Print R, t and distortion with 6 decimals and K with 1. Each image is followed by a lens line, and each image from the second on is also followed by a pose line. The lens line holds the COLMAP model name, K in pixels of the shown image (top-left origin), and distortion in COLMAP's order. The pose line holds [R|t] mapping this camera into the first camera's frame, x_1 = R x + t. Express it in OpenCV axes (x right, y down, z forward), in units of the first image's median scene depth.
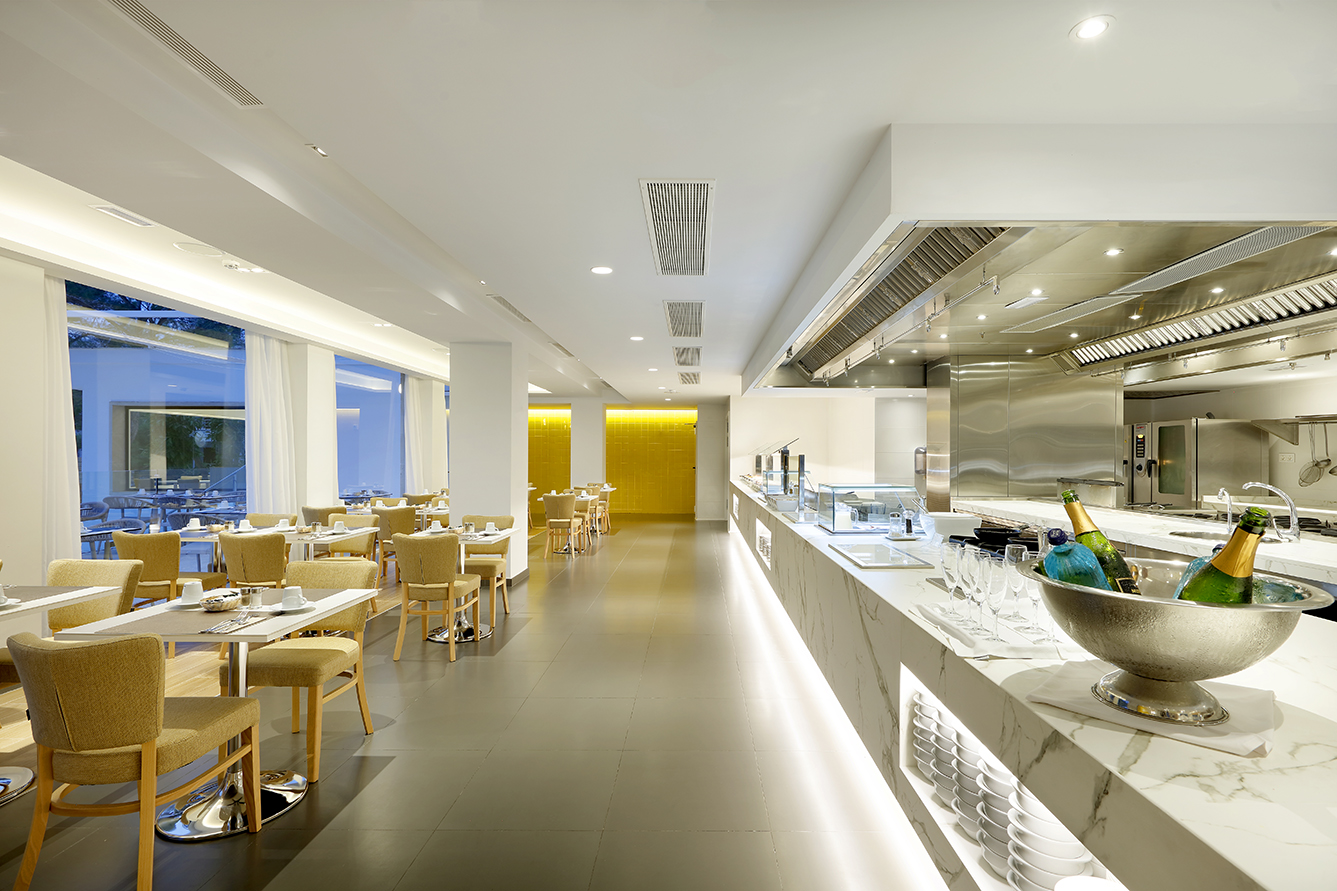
lens RADIAL K [[619.5, 0, 675.3], [0, 619.5, 455.6], [0, 0, 1]] dist [0.003008, -0.000173]
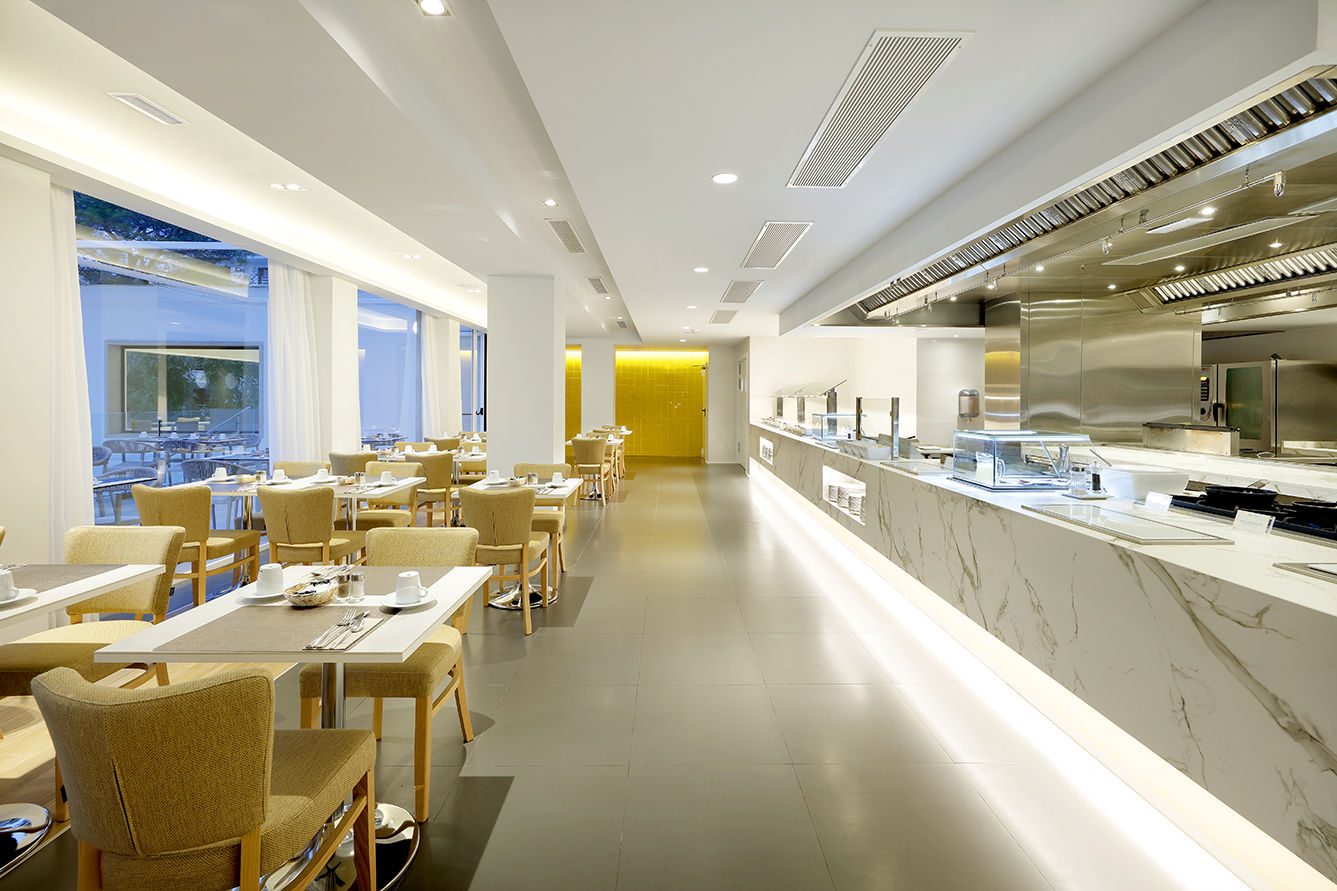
lens RADIAL K [[602.9, 0, 665.7], [0, 602.9, 401.1], [0, 0, 1]] dist [-0.003931, 0.004849]
pose [[0.999857, 0.001922, 0.016801, -0.110196], [-0.002018, 0.999982, 0.005735, -0.000011], [-0.016790, -0.005768, 0.999842, 0.093301]]
